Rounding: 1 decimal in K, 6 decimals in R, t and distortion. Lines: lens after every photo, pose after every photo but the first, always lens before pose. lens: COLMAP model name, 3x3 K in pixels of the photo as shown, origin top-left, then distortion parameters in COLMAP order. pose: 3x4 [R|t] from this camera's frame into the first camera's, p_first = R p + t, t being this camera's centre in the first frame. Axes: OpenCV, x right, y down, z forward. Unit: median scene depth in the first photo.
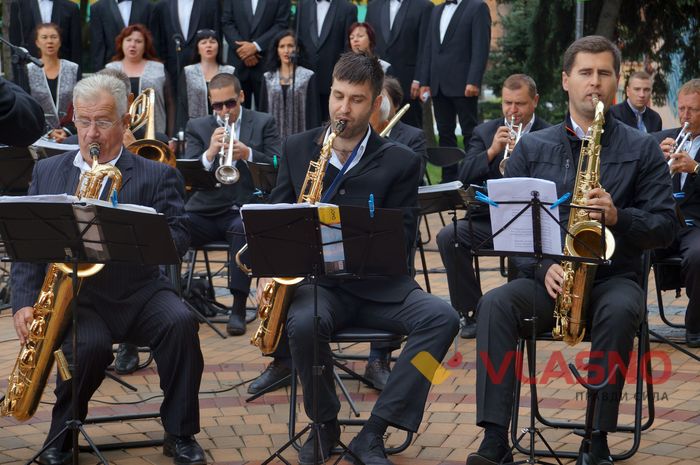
lens RADIAL K [[1705.7, 0, 350.0], [0, 1705.7, 232.5], [0, 0, 1]] dist [0.396145, 0.606305]
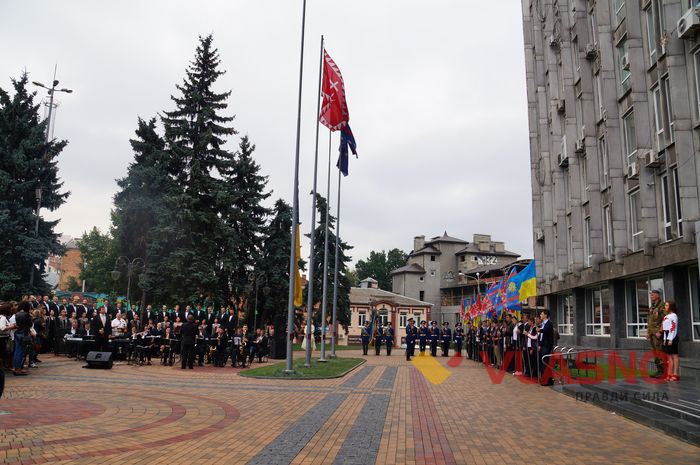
lens RADIAL K [[555.2, 0, 351.2], [0, 555.2, 243.1], [0, 0, 1]] dist [-0.181141, 0.146881]
pose [[0.960252, 0.073531, 0.269277, -0.177365], [-0.006024, 0.969914, -0.243374, 0.221619], [-0.279071, 0.232078, 0.931804, -2.456854]]
